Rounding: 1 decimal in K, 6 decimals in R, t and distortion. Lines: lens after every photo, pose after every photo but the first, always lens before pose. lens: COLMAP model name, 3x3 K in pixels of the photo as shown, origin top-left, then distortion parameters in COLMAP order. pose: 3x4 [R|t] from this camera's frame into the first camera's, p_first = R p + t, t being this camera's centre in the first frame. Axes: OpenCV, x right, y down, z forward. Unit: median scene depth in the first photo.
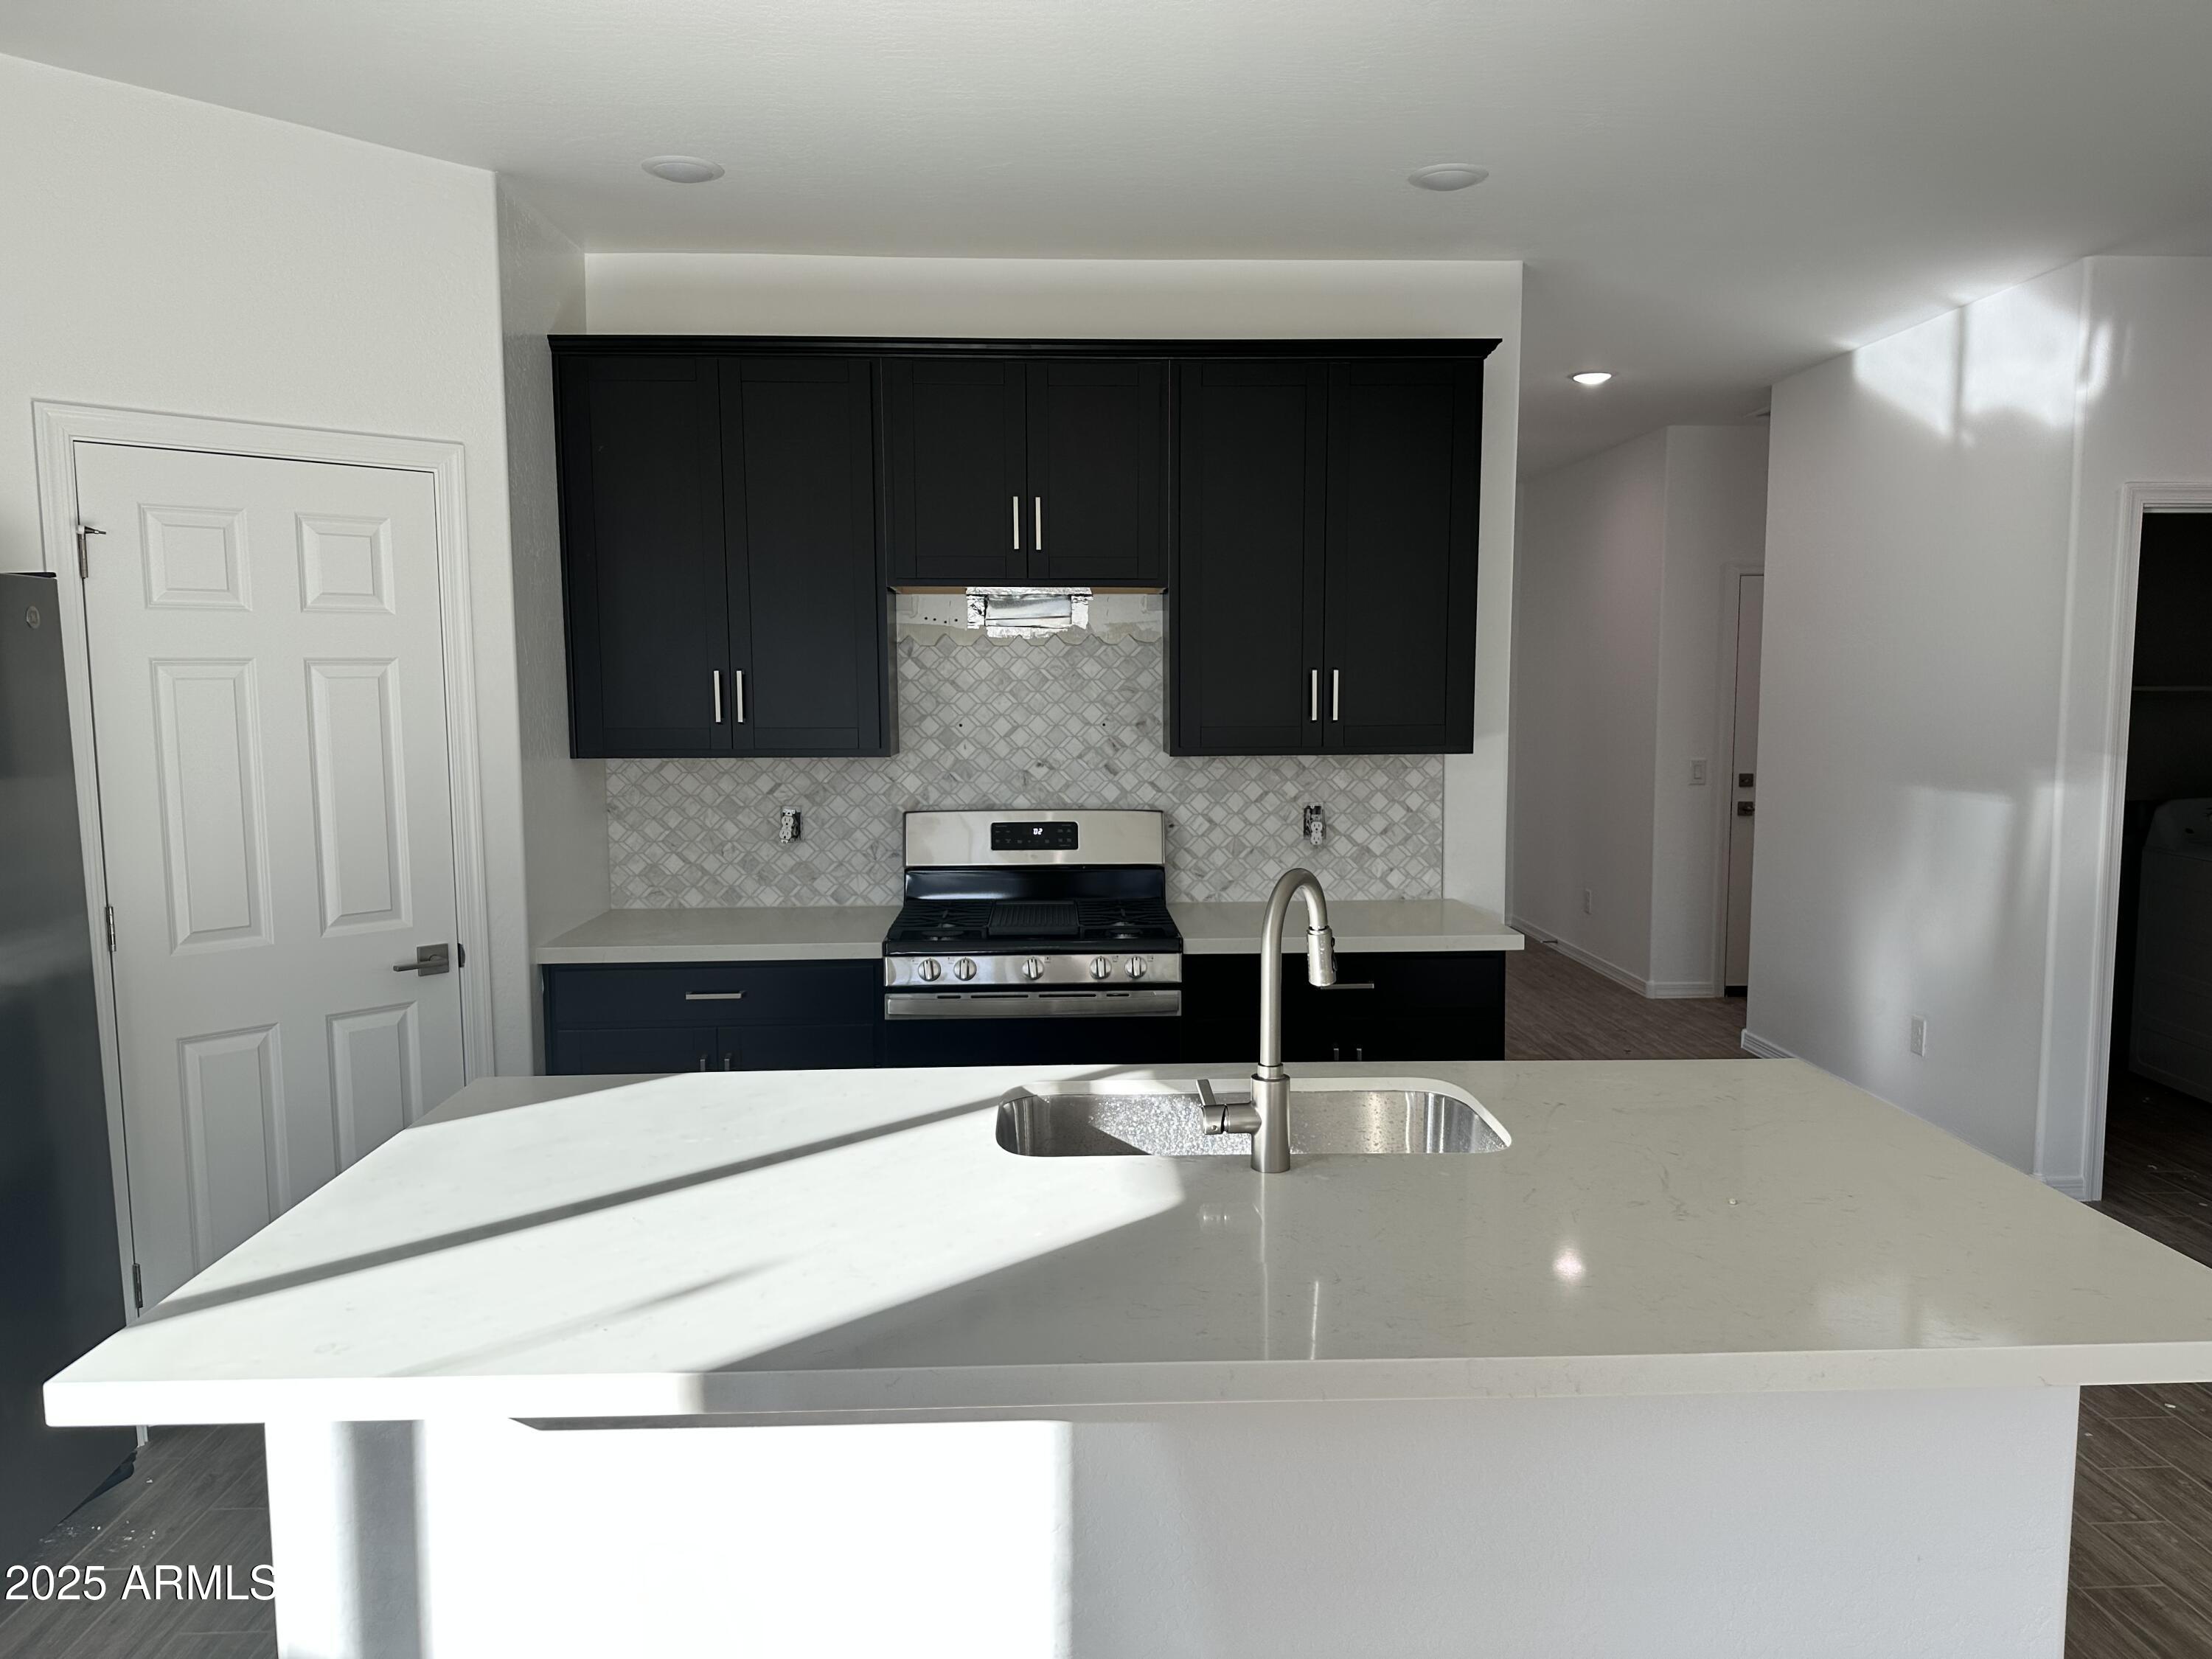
lens RADIAL K [[1529.0, 0, 1095.2], [0, 1529.0, 833.0], [0, 0, 1]] dist [0.184398, -0.347416]
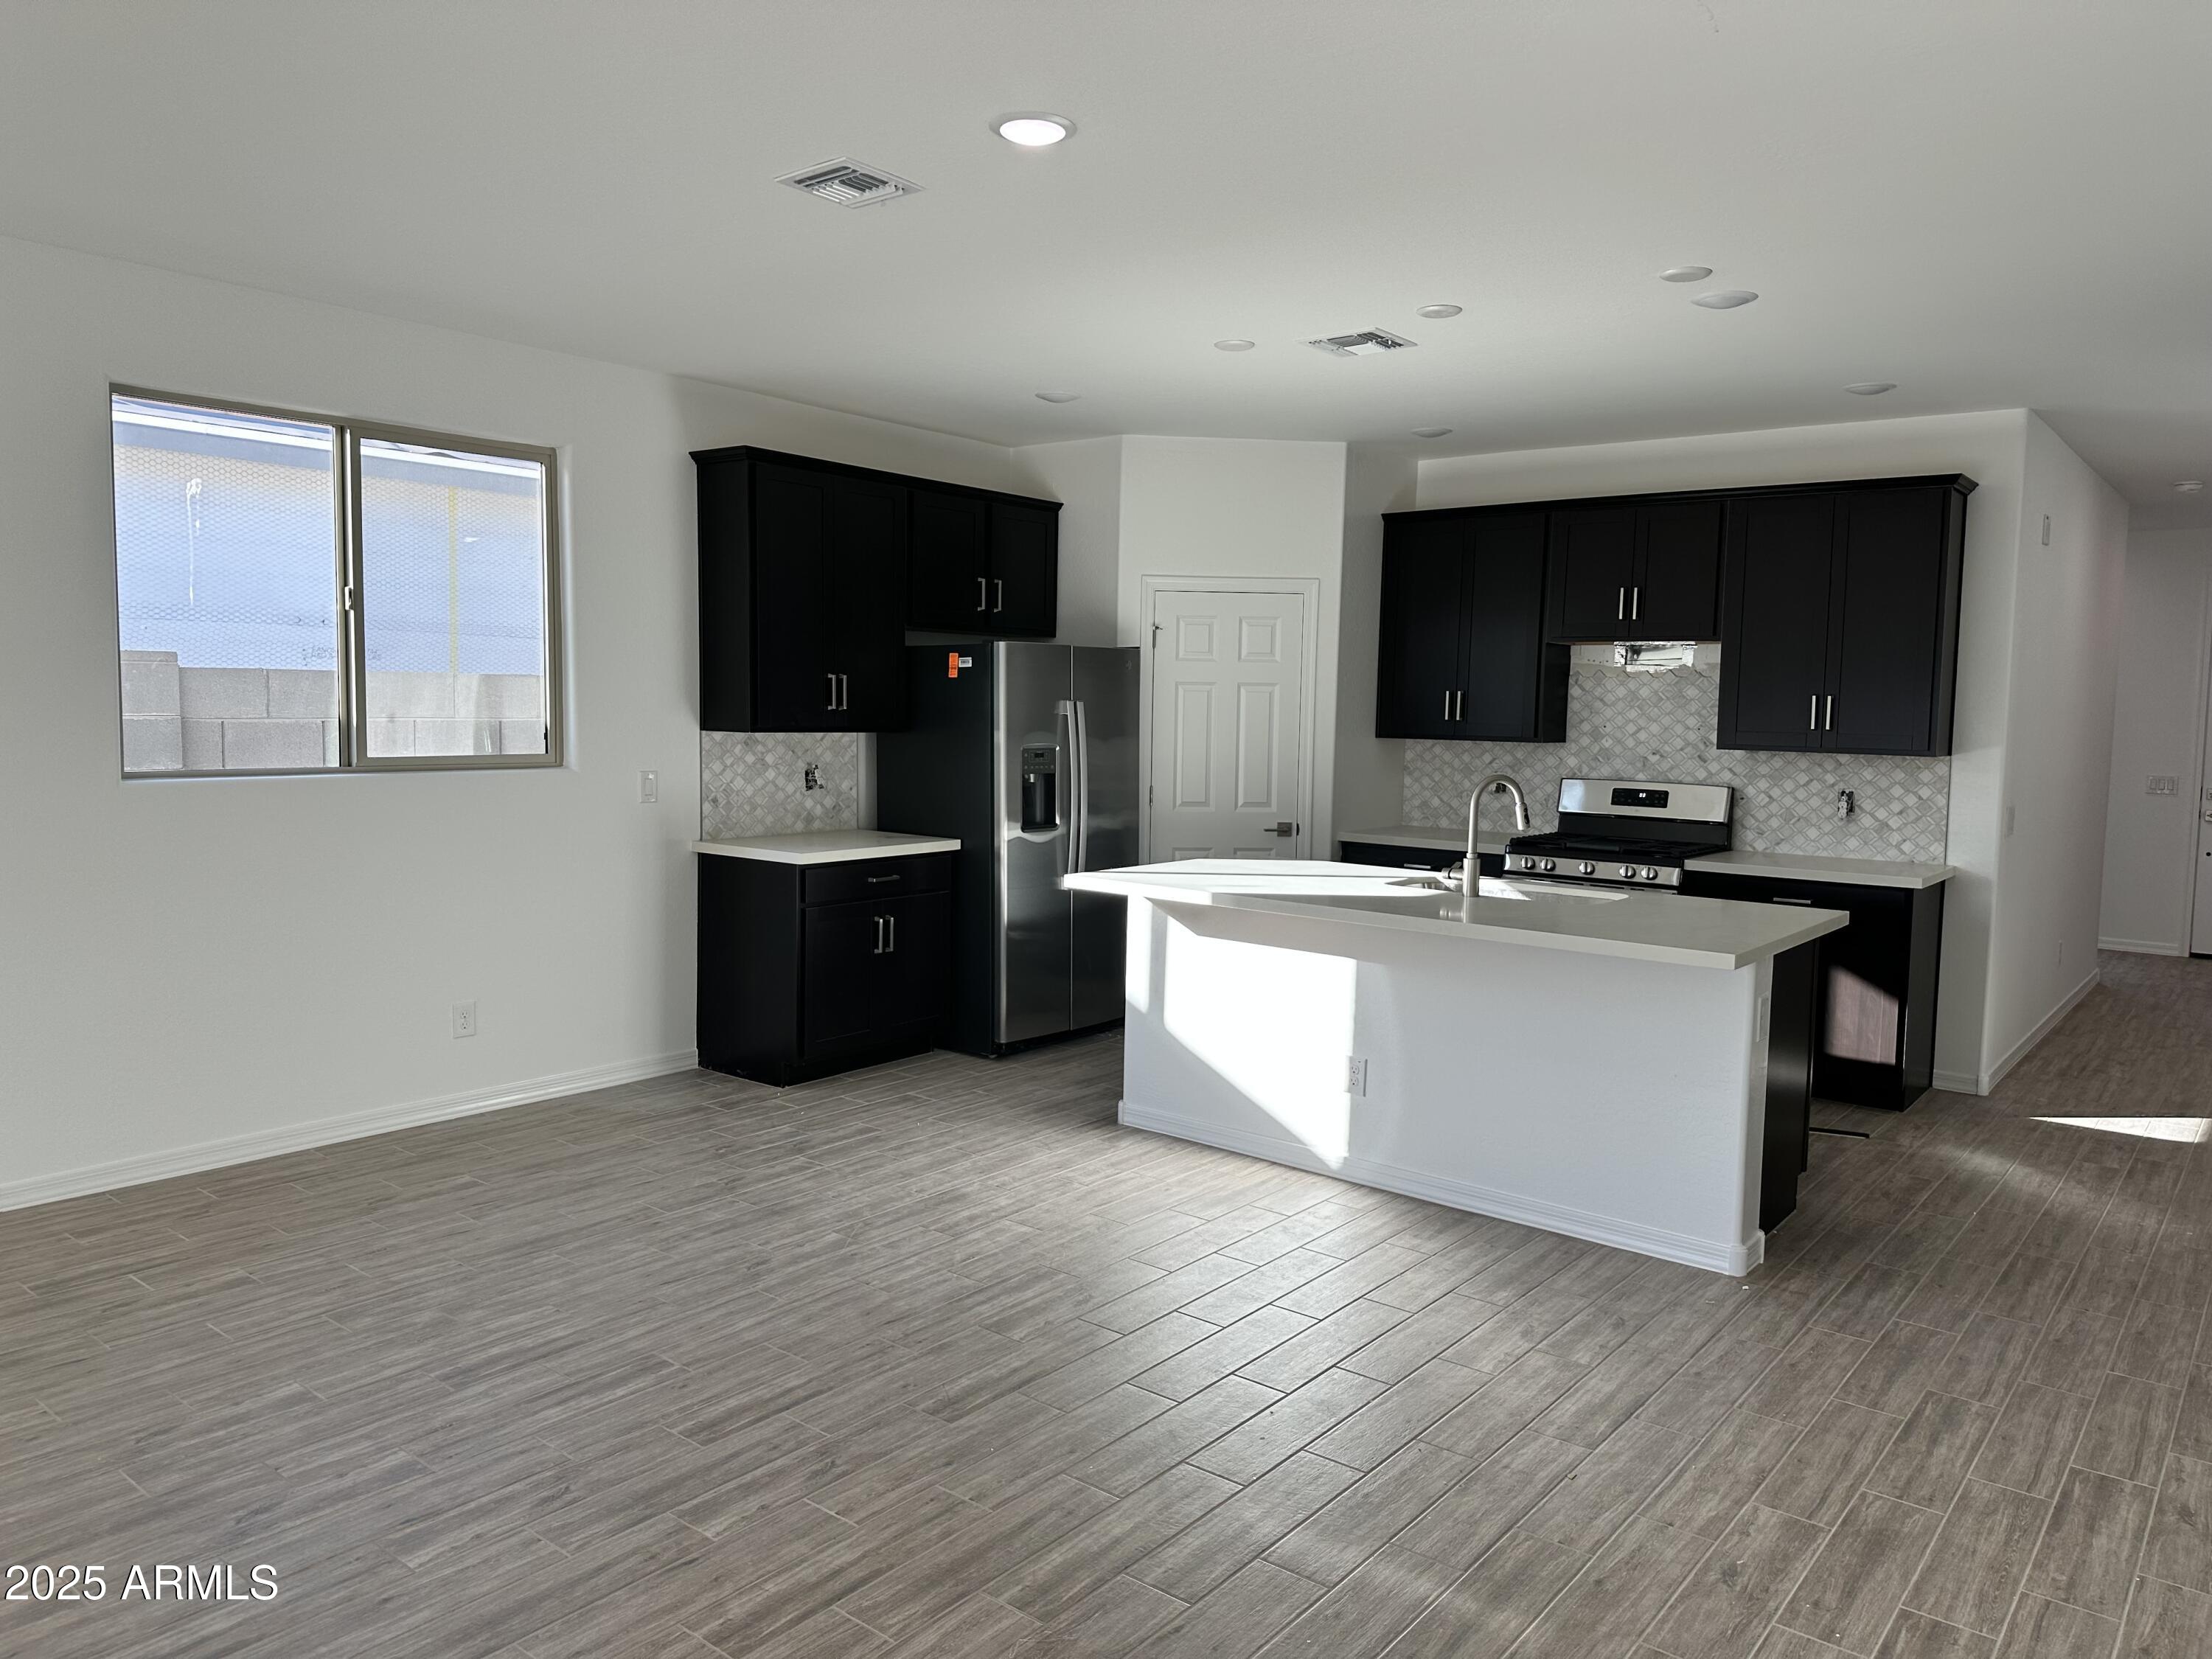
lens RADIAL K [[1528.3, 0, 1093.0], [0, 1528.3, 837.0], [0, 0, 1]] dist [0.144547, -0.260809]
pose [[0.753016, 0.080540, -0.653055, 0.571237], [-0.089338, 0.995805, 0.019799, 0.059421], [0.651909, 0.043434, 0.757052, -0.560624]]
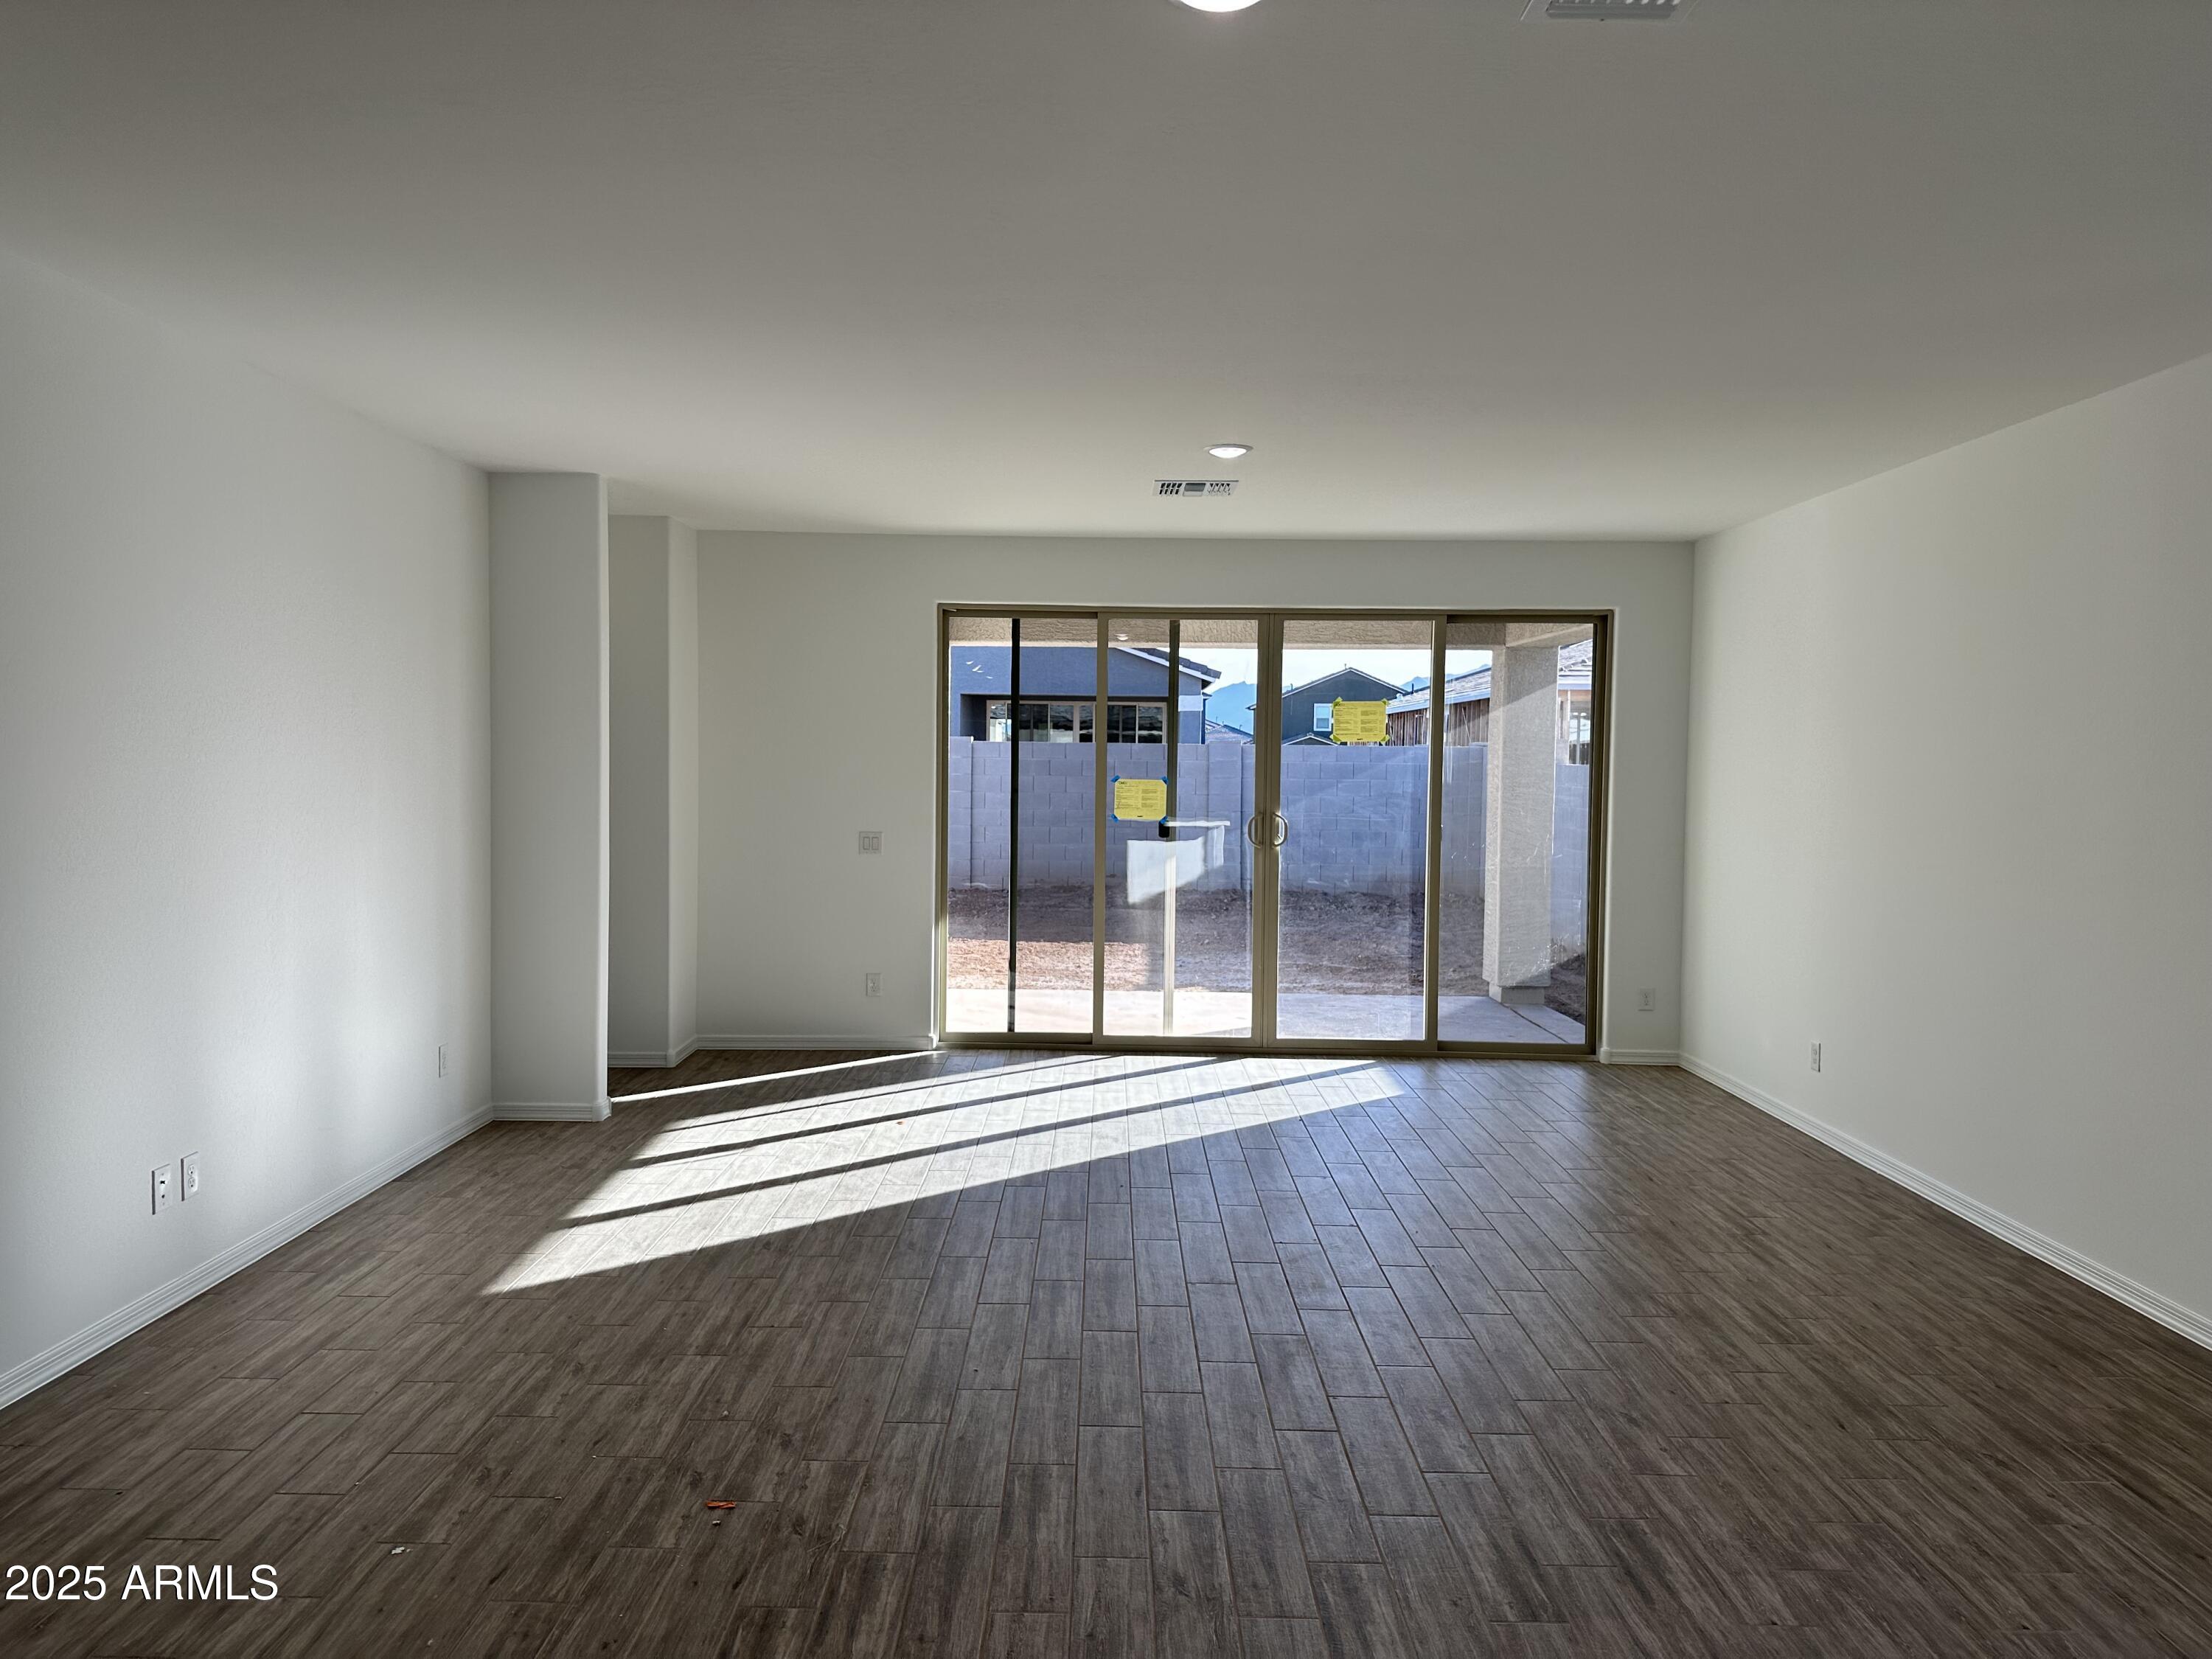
lens RADIAL K [[1537.2, 0, 1092.1], [0, 1537.2, 840.6], [0, 0, 1]] dist [0.191360, -0.265552]
pose [[-0.999073, -0.008921, 0.042108, 0.064983], [-0.002431, 0.988418, 0.151734, -0.054608], [-0.042974, 0.151491, -0.987524, 0.519133]]
